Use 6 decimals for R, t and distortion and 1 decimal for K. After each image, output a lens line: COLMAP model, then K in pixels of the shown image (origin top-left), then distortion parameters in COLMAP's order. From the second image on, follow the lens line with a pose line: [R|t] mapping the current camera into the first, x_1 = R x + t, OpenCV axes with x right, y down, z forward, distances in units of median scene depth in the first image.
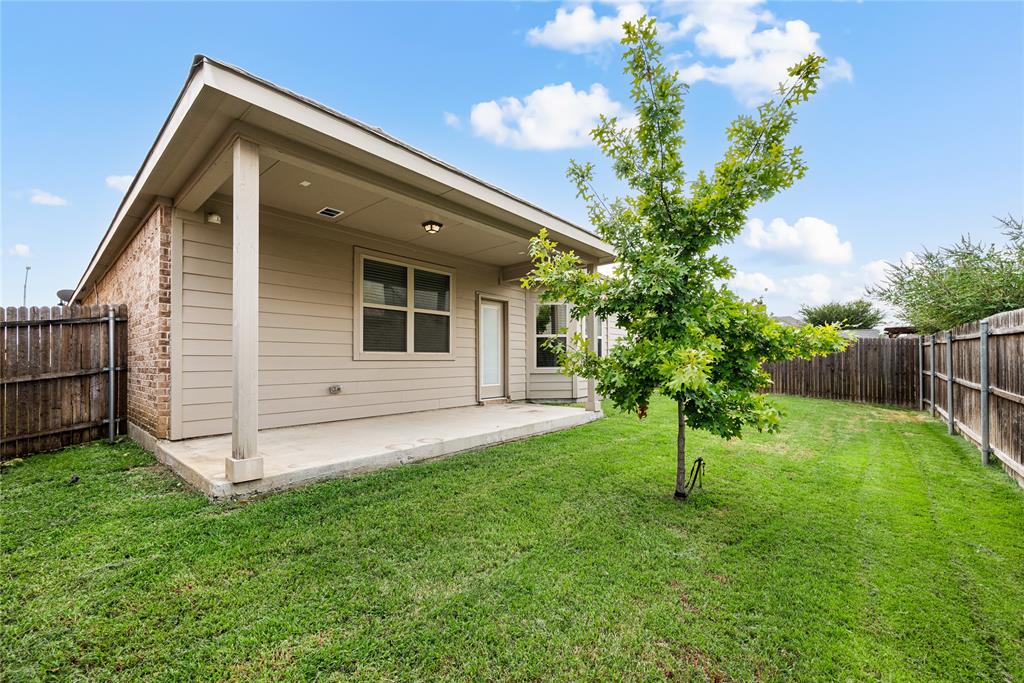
lens RADIAL K [[408.4, 0, 512.6], [0, 408.4, 350.7], [0, 0, 1]] dist [-0.001623, -0.001092]
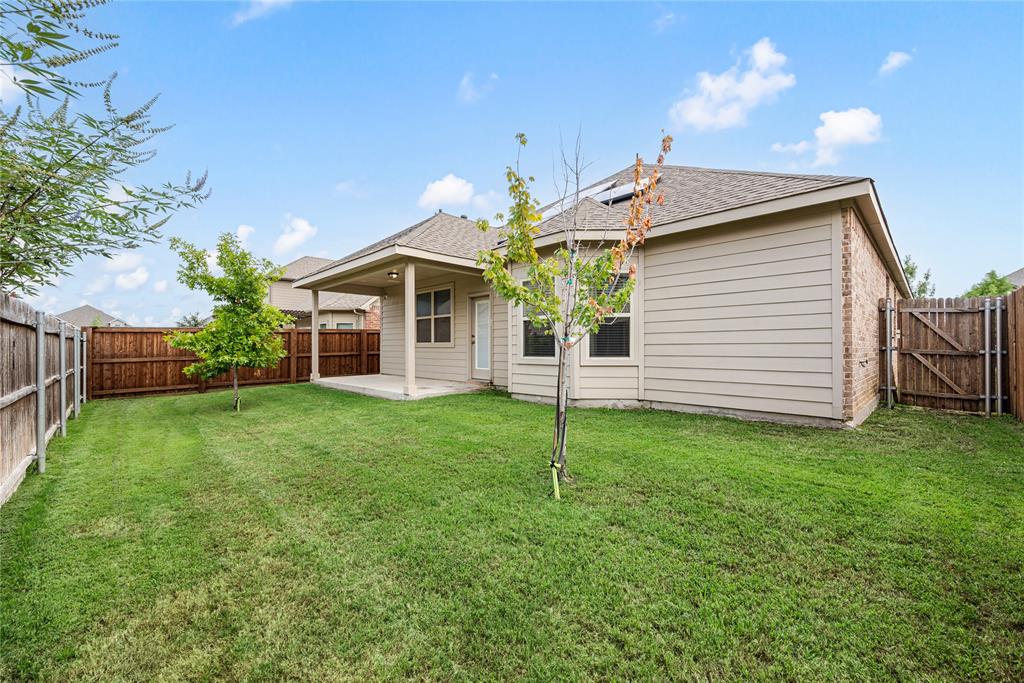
lens RADIAL K [[408.4, 0, 512.8], [0, 408.4, 346.4], [0, 0, 1]] dist [-0.001623, -0.001092]
pose [[-0.086941, -0.007926, -0.996182, 1.307543], [0.012890, 0.999876, -0.009081, 0.035832], [0.996130, -0.013630, -0.086828, 1.410465]]
